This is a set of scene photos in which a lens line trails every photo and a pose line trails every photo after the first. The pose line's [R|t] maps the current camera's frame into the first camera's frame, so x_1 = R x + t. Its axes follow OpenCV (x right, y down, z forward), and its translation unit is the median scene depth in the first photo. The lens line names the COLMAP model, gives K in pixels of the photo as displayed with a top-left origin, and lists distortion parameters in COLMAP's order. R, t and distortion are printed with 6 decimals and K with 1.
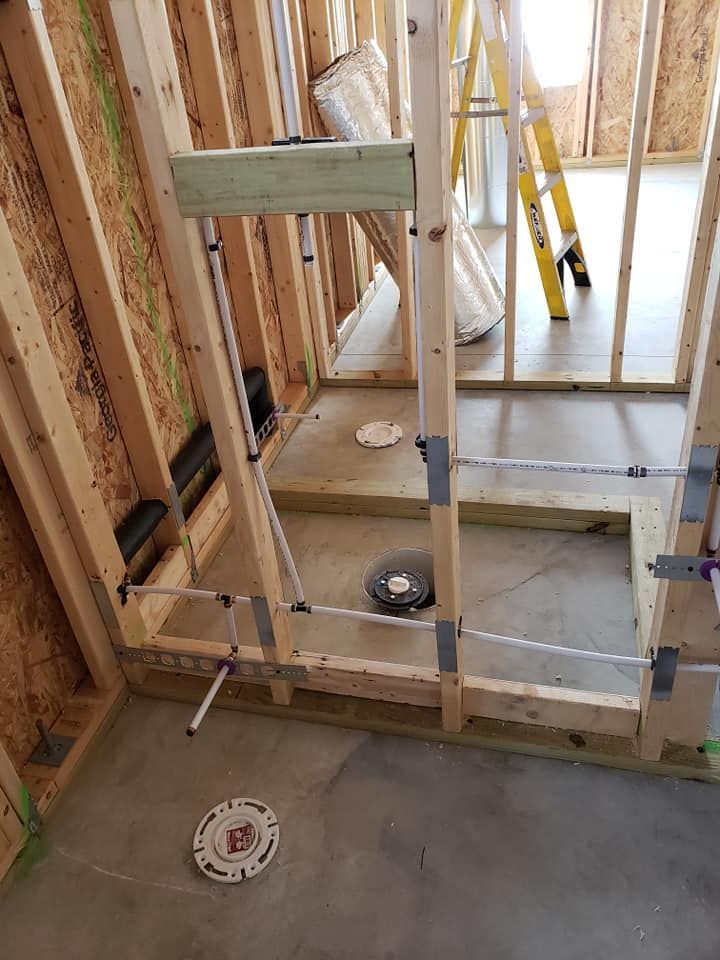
lens RADIAL K [[738.4, 0, 360.0], [0, 738.4, 480.0], [0, 0, 1]] dist [0.131784, -0.228904]
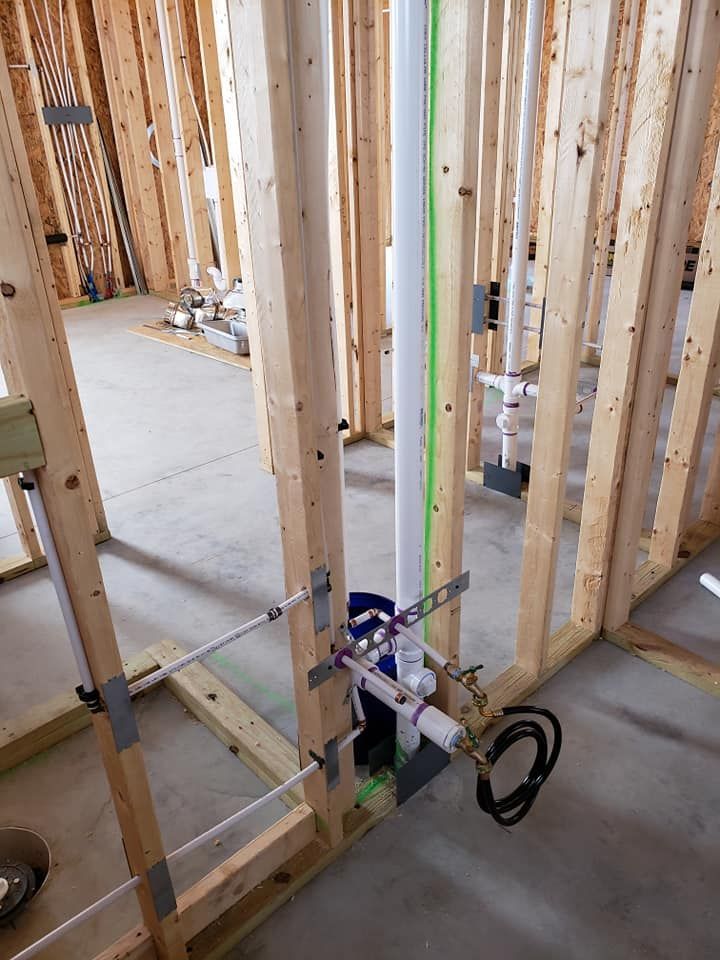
lens RADIAL K [[759.9, 0, 360.0], [0, 759.9, 480.0], [0, 0, 1]] dist [0.008002, 0.008384]
pose [[0.534084, -0.309319, 0.786814, -0.313204], [0.441477, 0.895737, 0.052468, -0.152594], [-0.721008, 0.319338, 0.614956, 0.110435]]
